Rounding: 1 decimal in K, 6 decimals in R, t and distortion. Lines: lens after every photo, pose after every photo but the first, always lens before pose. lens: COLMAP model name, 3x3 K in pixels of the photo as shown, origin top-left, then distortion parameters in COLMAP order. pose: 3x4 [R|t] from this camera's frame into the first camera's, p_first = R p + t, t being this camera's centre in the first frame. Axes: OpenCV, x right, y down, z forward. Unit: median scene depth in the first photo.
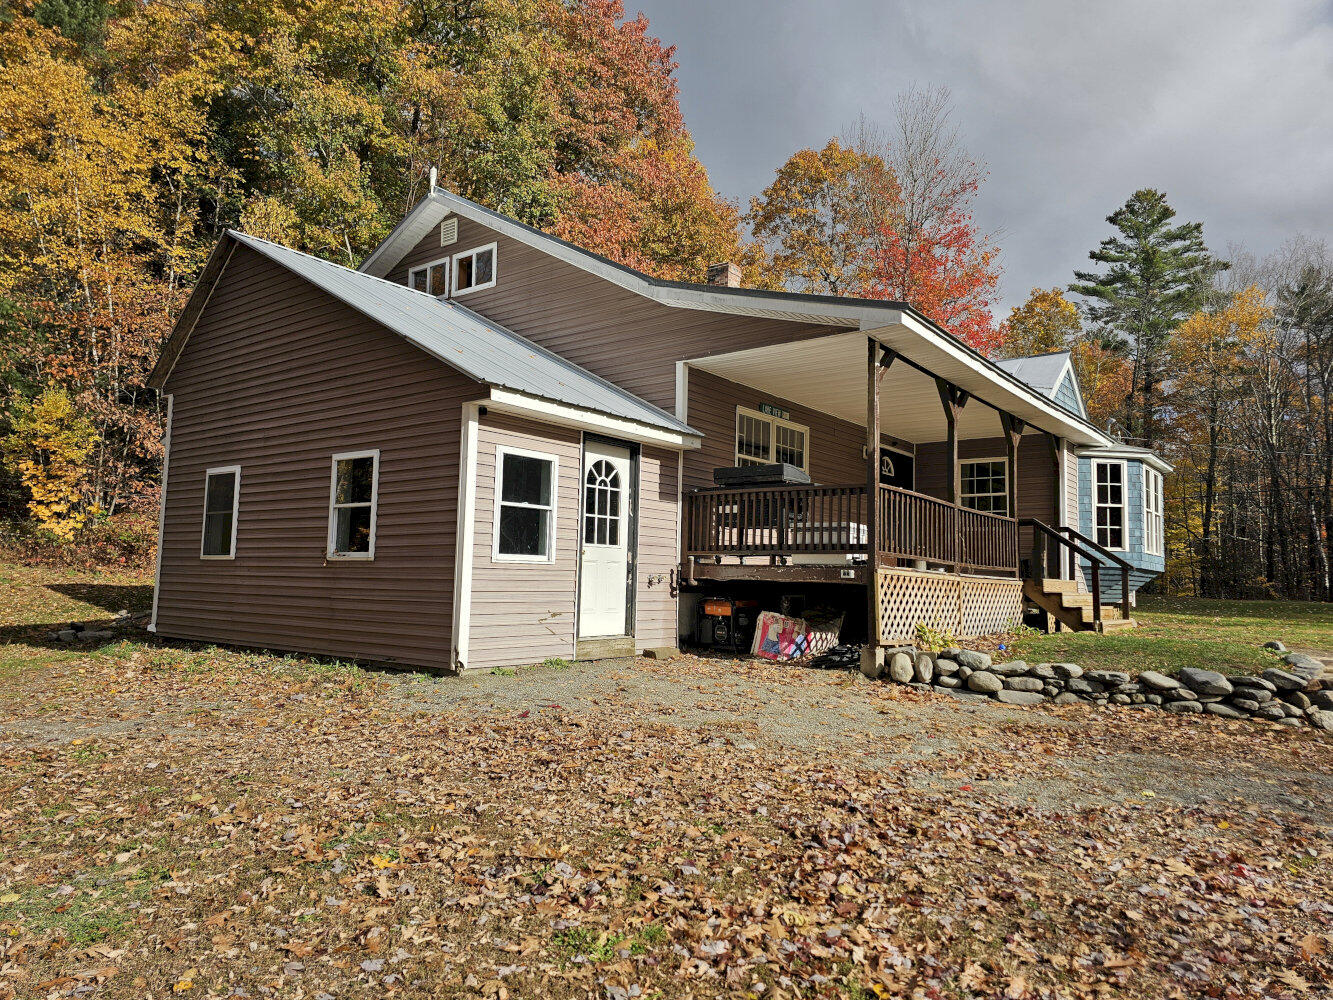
lens RADIAL K [[891.6, 0, 666.6], [0, 891.6, 503.8], [0, 0, 1]] dist [0.035822, -0.011902]
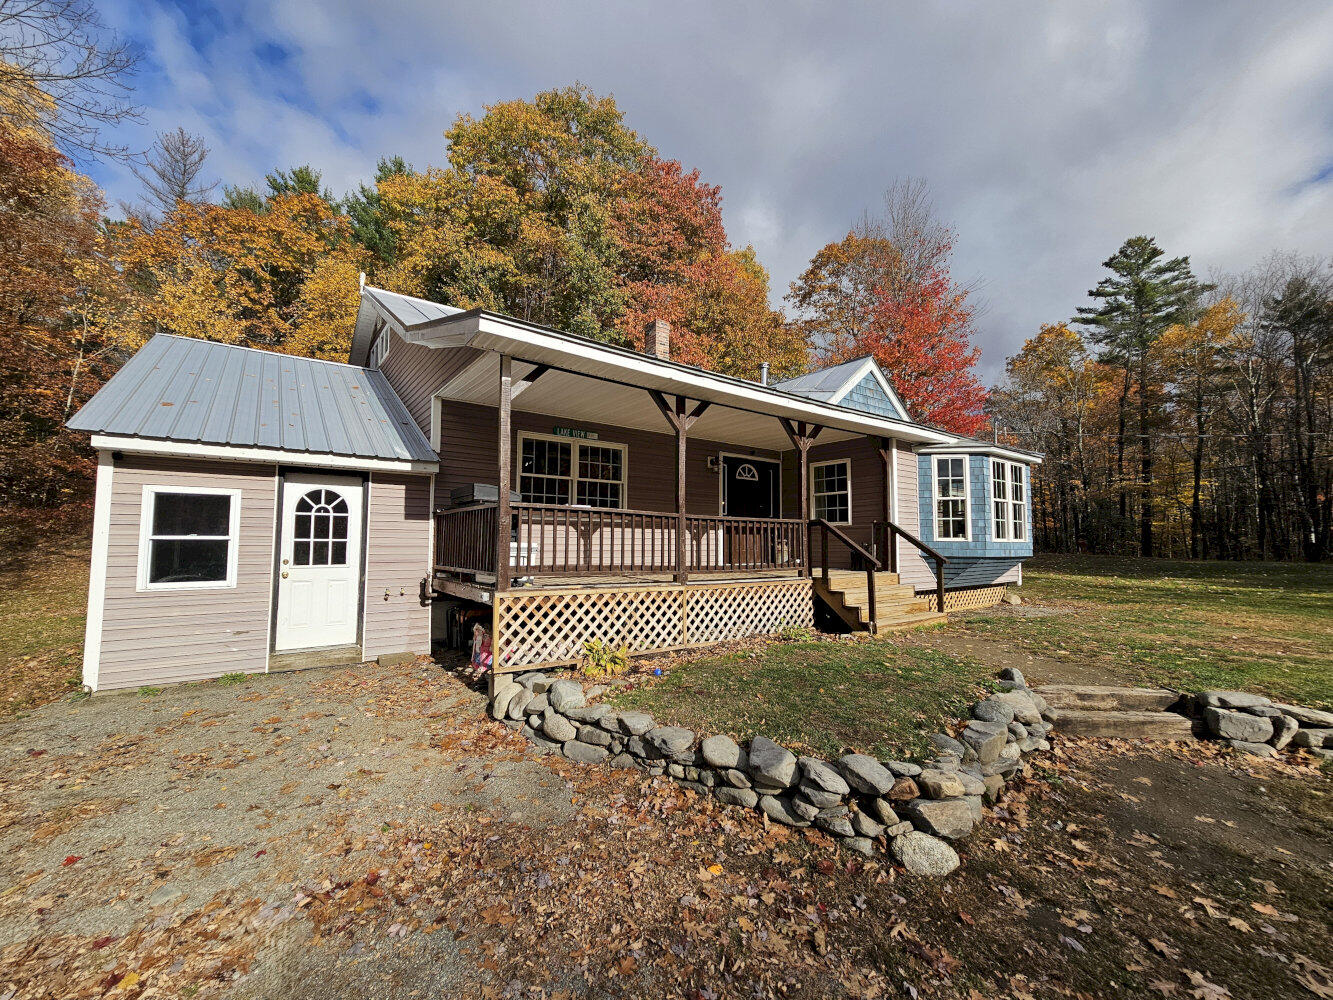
lens RADIAL K [[539.8, 0, 667.7], [0, 539.8, 504.1], [0, 0, 1]] dist [0.000331, -0.001295]
pose [[0.961688, -0.040034, -0.271208, 0.343528], [0.043809, 0.999009, 0.007878, -0.010894], [0.270624, -0.019457, 0.962488, 0.297258]]
